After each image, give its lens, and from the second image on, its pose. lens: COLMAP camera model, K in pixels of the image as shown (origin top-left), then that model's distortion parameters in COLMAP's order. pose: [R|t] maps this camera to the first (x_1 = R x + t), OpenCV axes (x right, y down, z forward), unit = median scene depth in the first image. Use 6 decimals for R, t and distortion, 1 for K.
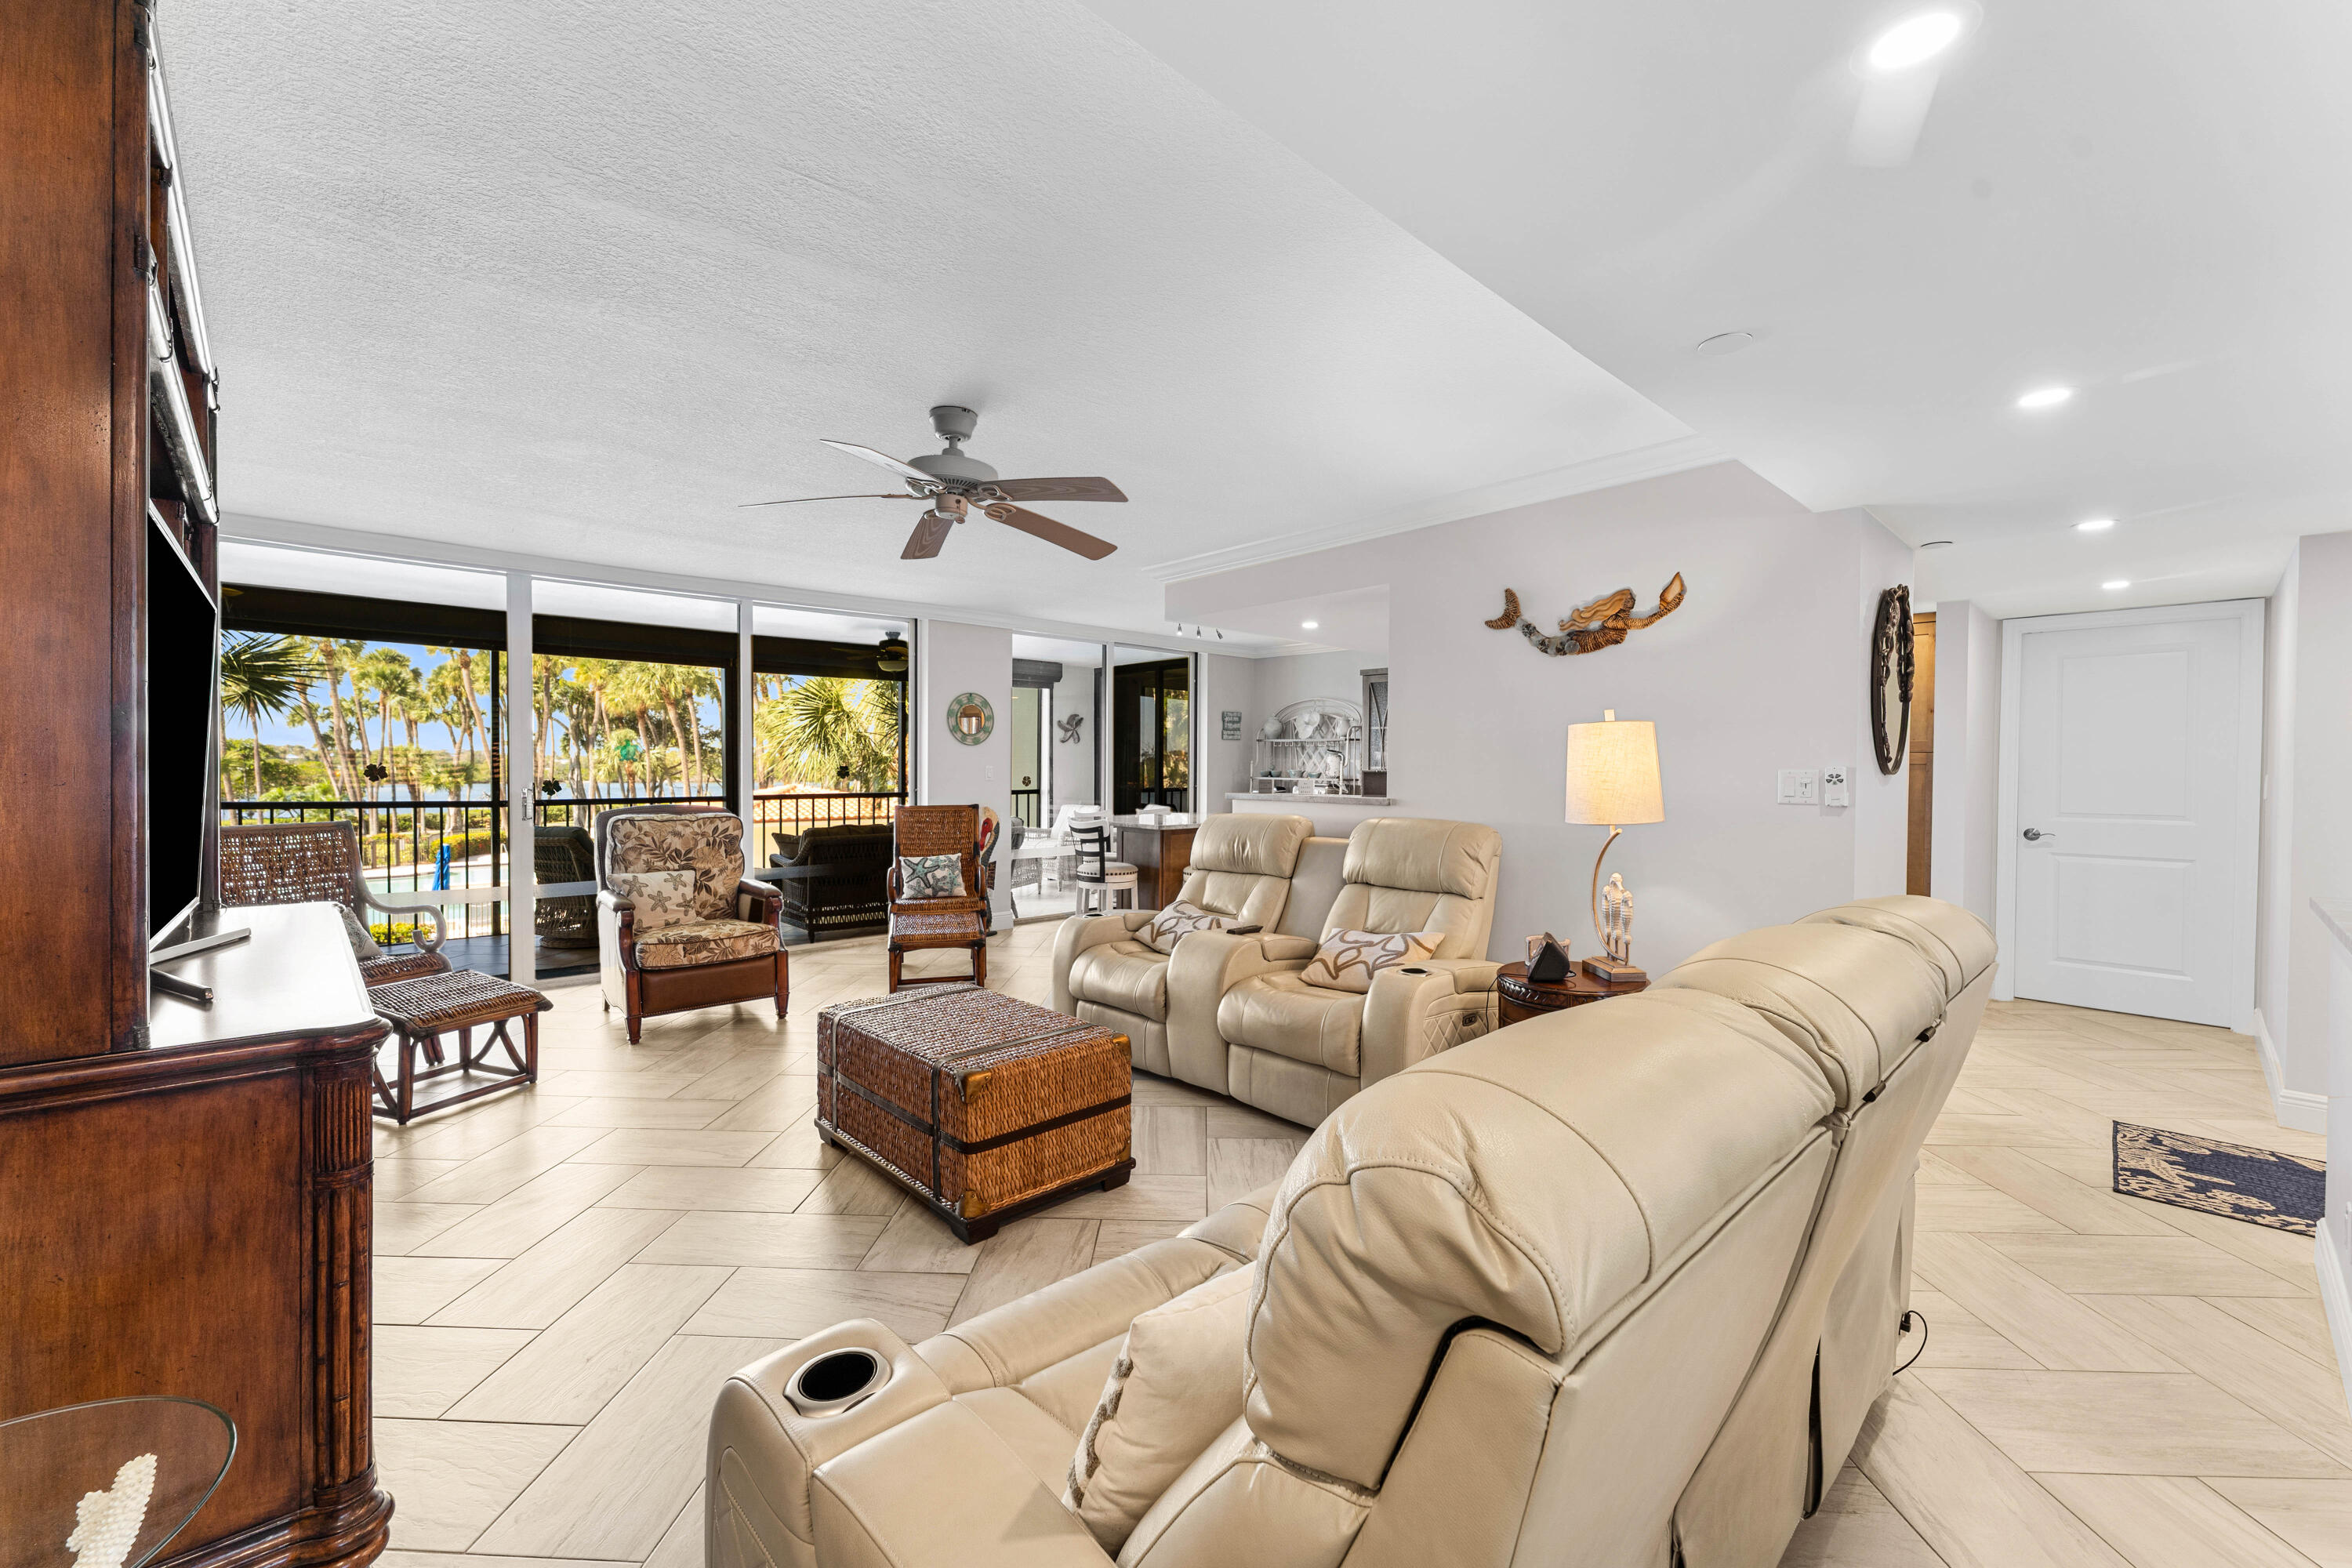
lens RADIAL K [[963.7, 0, 1148.4], [0, 963.7, 779.4], [0, 0, 1]] dist [0.004254, -0.001066]
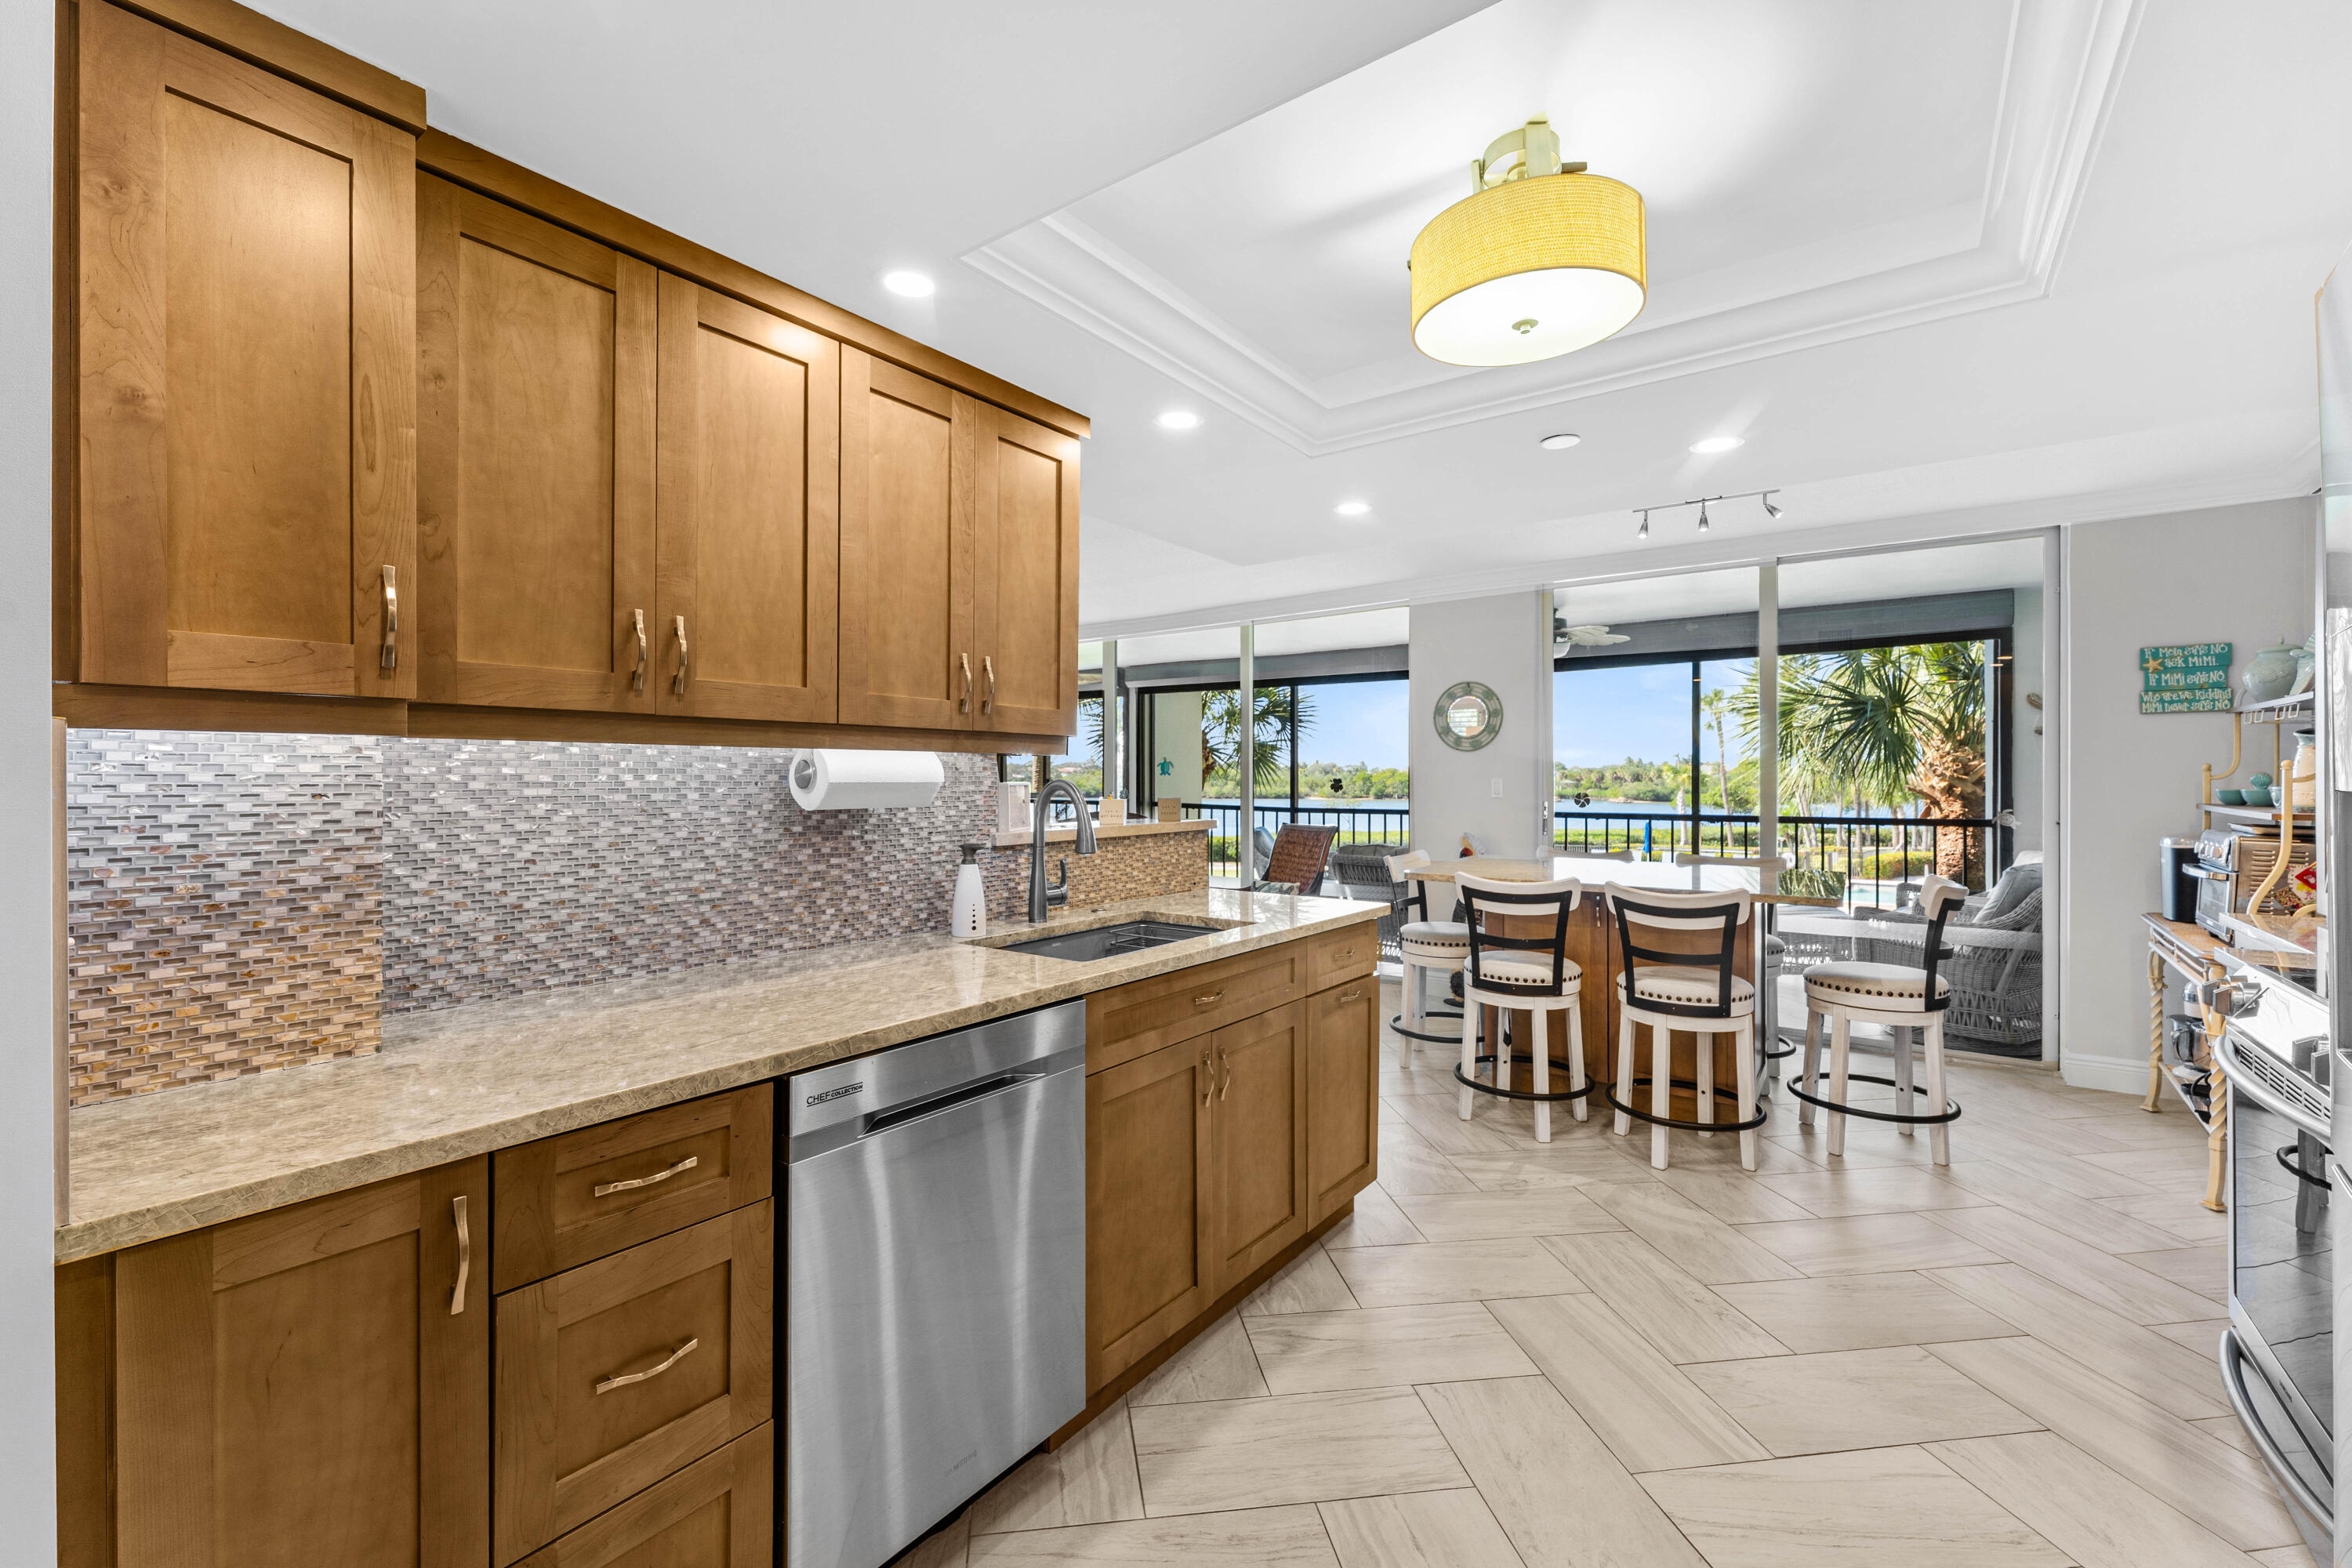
lens RADIAL K [[963.7, 0, 1168.6], [0, 963.7, 786.3], [0, 0, 1]] dist [0.004254, -0.001066]
pose [[0.171951, 0.005203, -0.985092, 0.747871], [-0.014221, 0.999895, 0.002799, -0.008755], [0.985003, 0.013528, 0.172007, 0.912950]]
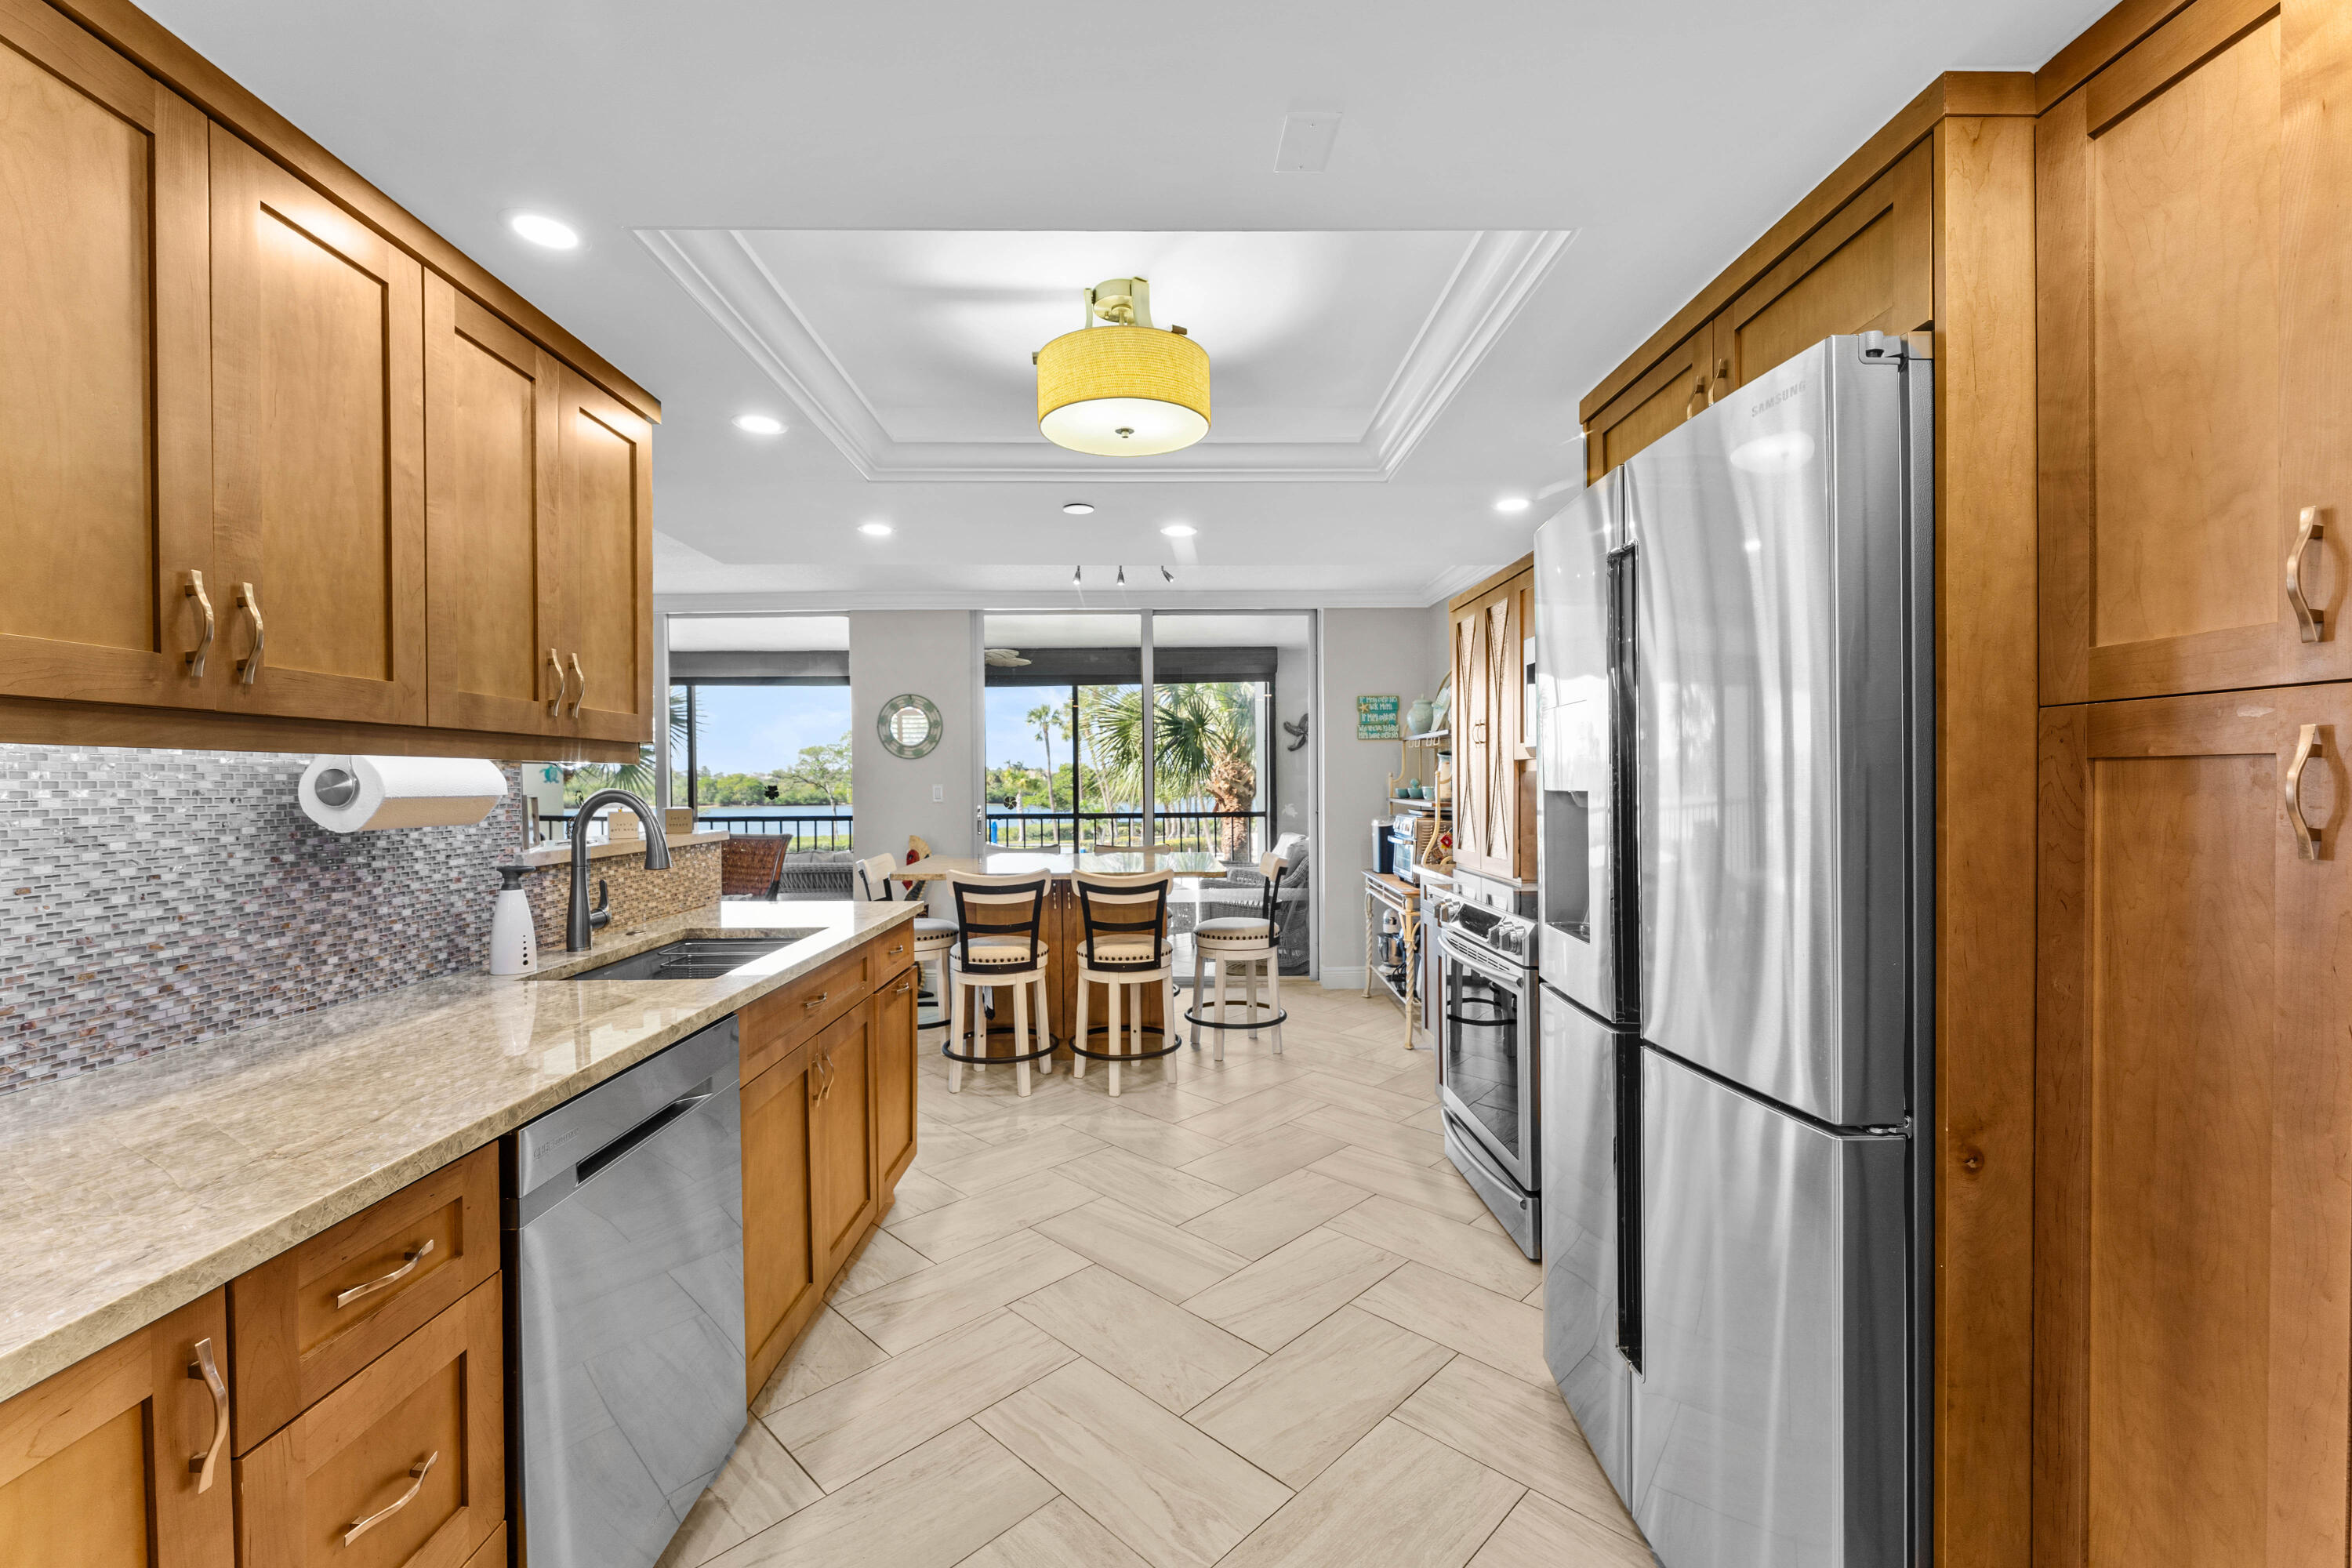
lens RADIAL K [[963.7, 0, 1155.3], [0, 963.7, 804.3], [0, 0, 1]] dist [0.004254, -0.001066]
pose [[0.730710, 0.008975, -0.682629, 0.741787], [-0.001959, 0.999937, 0.011049, -0.008942], [0.682686, -0.006736, 0.730681, 0.784380]]
